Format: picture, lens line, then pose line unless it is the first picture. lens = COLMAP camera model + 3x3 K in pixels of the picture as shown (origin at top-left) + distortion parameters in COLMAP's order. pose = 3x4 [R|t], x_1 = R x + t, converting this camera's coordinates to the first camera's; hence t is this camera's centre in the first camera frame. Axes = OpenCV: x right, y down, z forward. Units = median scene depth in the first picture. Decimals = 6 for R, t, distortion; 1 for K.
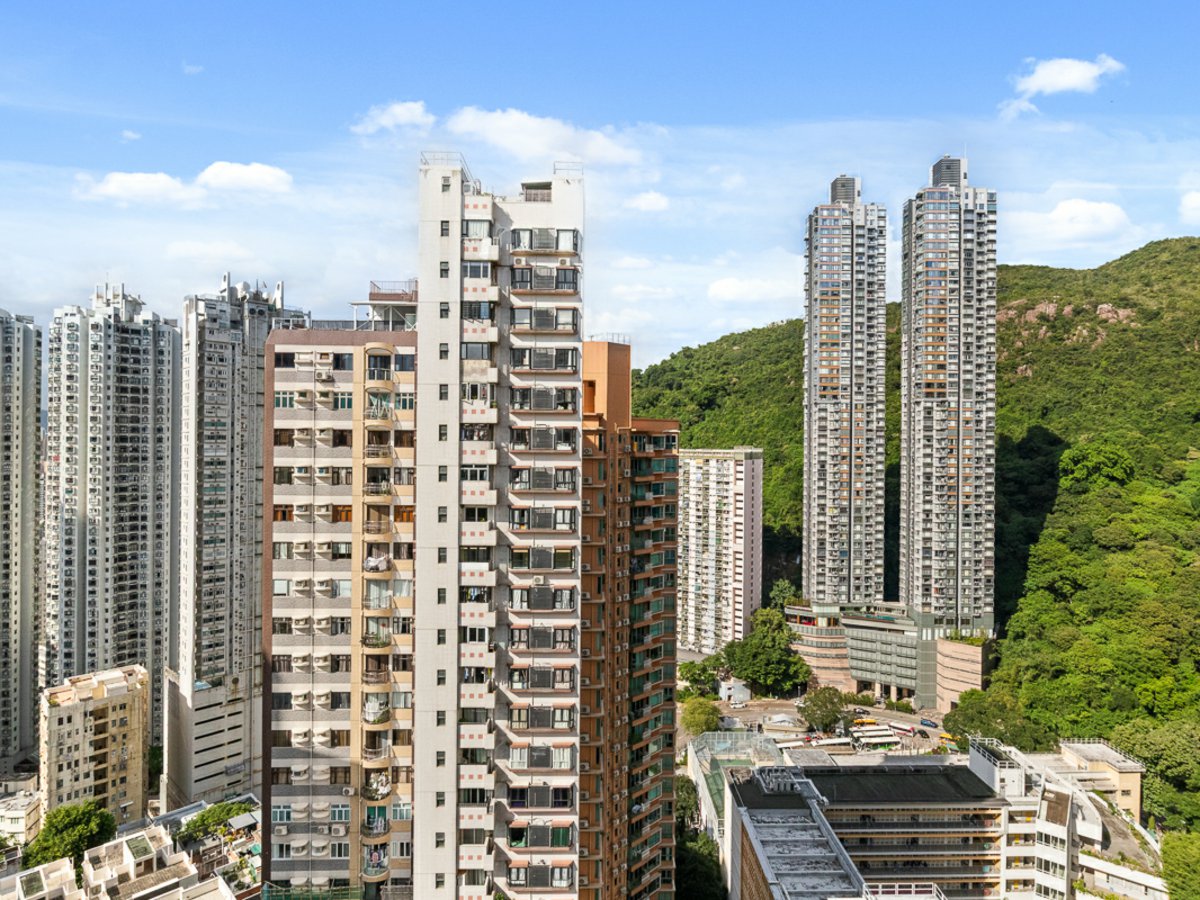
lens RADIAL K [[677.0, 0, 597.6], [0, 677.0, 437.5], [0, 0, 1]] dist [-0.016017, 0.003712]
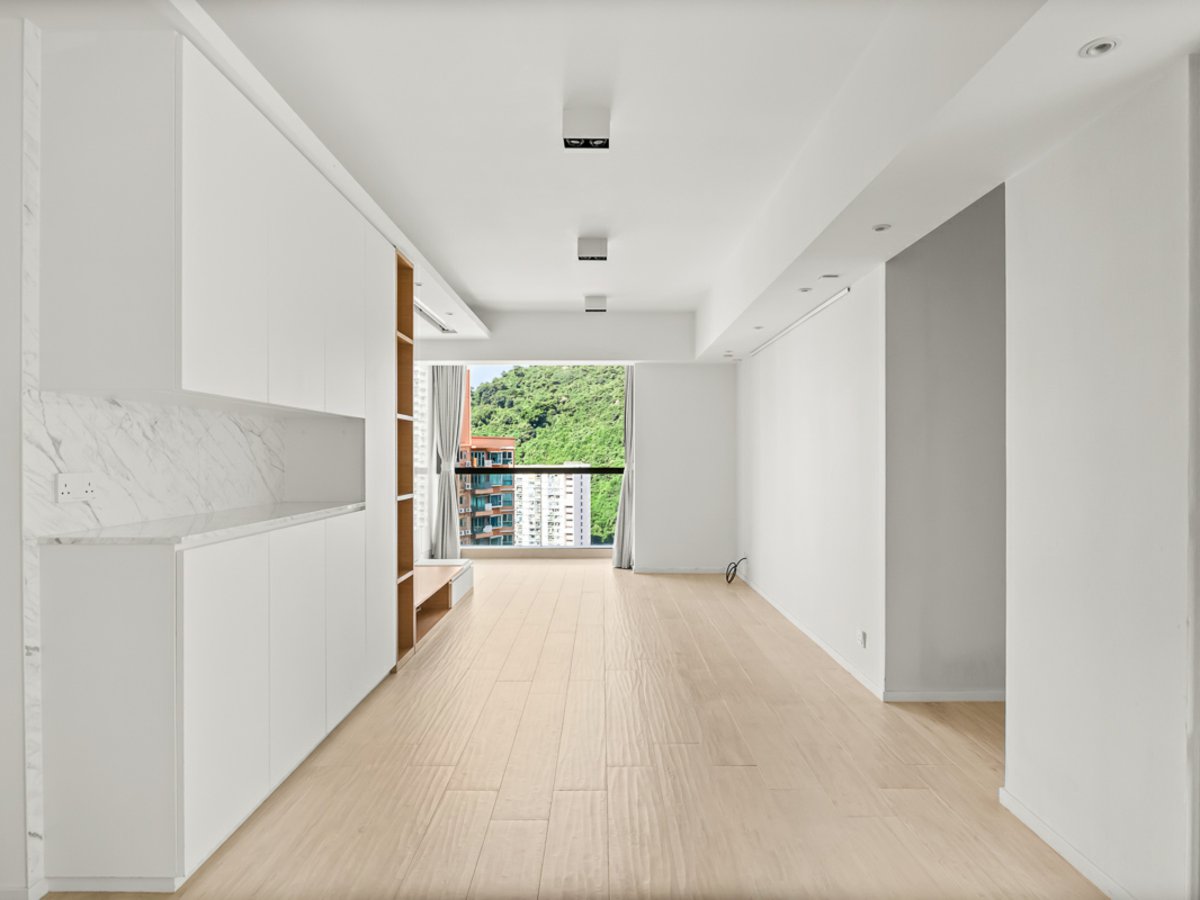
lens RADIAL K [[677.0, 0, 596.4], [0, 677.0, 457.9], [0, 0, 1]] dist [-0.016017, 0.003712]
pose [[0.969696, -0.011084, 0.244061, -0.033308], [0.009858, 0.999932, 0.006243, 0.002504], [-0.244114, -0.003648, 0.969740, -0.171871]]
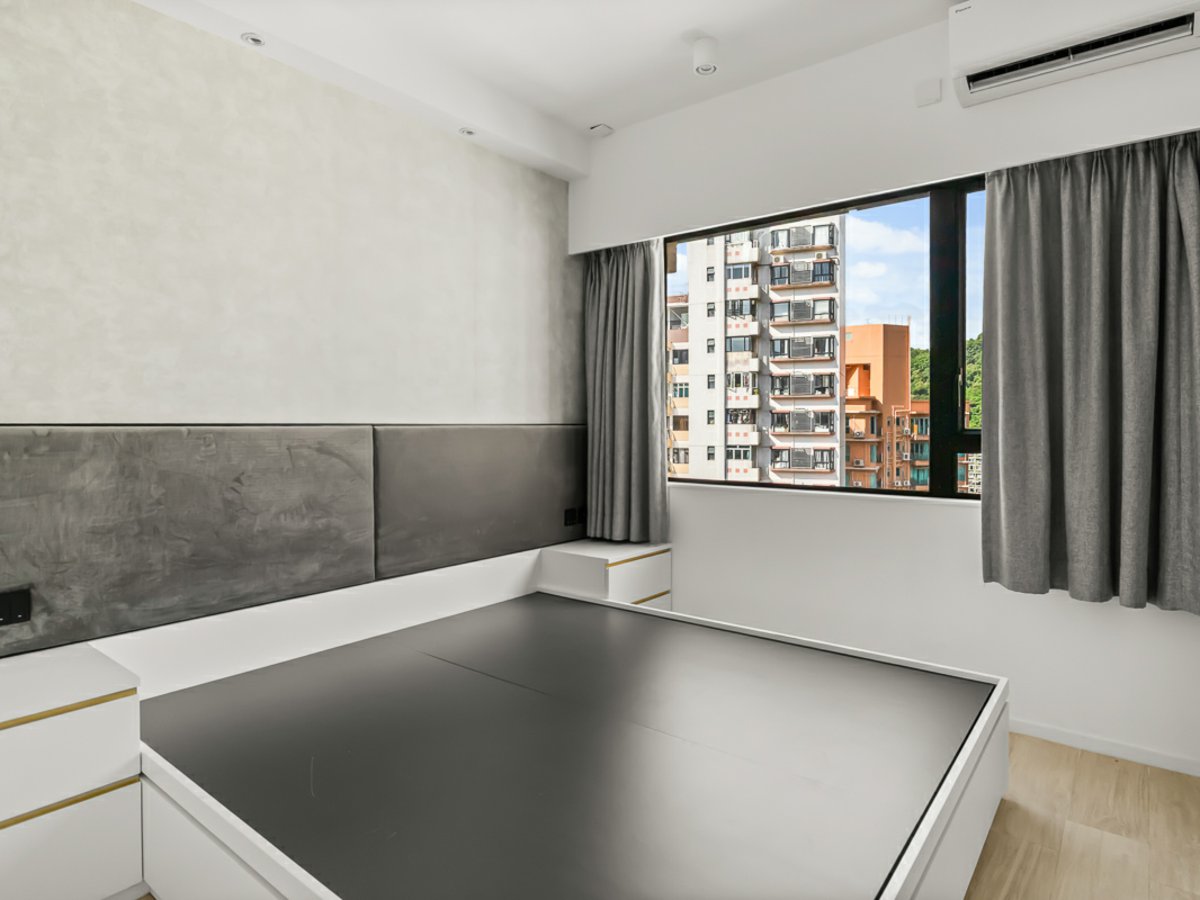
lens RADIAL K [[677.0, 0, 609.1], [0, 677.0, 426.7], [0, 0, 1]] dist [-0.016017, 0.003712]
pose [[0.915007, -0.007536, -0.403367, 0.067202], [0.009471, 0.999951, 0.002802, 0.003544], [0.403326, -0.006385, 0.915034, -0.102586]]
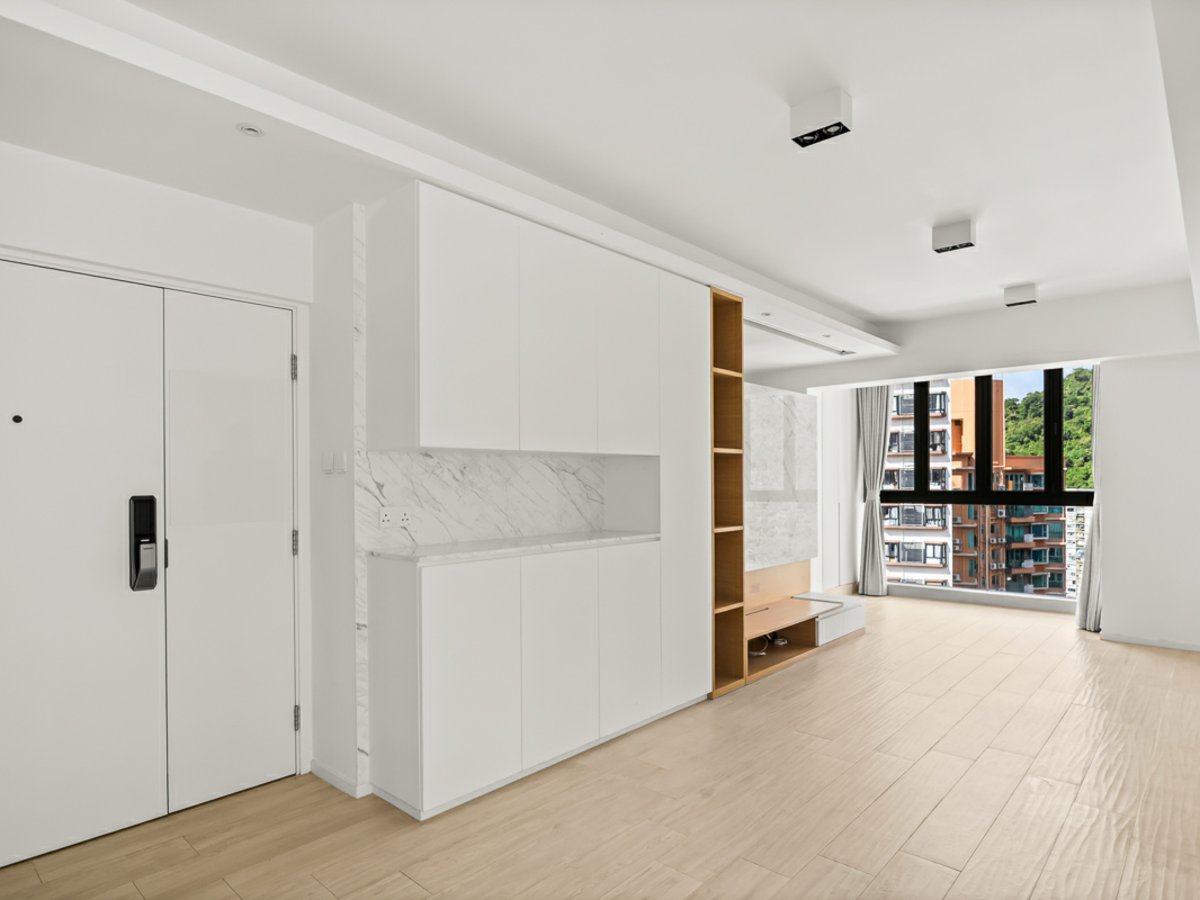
lens RADIAL K [[677.0, 0, 599.1], [0, 677.0, 483.1], [0, 0, 1]] dist [-0.016017, 0.003712]
pose [[0.880793, -0.015637, -0.473242, -0.009601], [0.017034, 0.999854, -0.001334, 0.001658], [0.473194, -0.006886, 0.880931, -0.167598]]
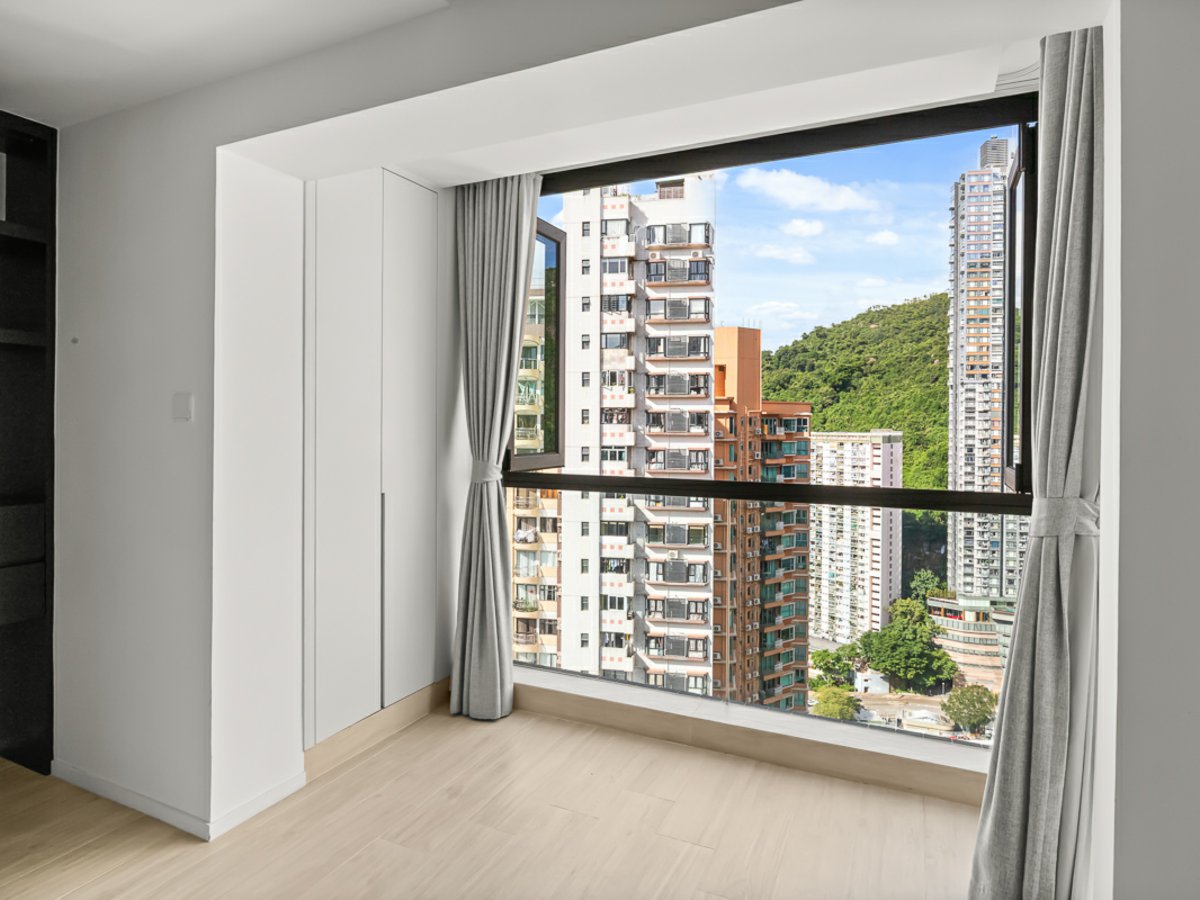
lens RADIAL K [[677.0, 0, 599.2], [0, 677.0, 425.4], [0, 0, 1]] dist [-0.016017, 0.003712]
pose [[0.982903, -0.002966, -0.184101, -0.004849], [0.004115, 0.999974, 0.005862, 0.000580], [0.184079, -0.006520, 0.982890, -0.061396]]
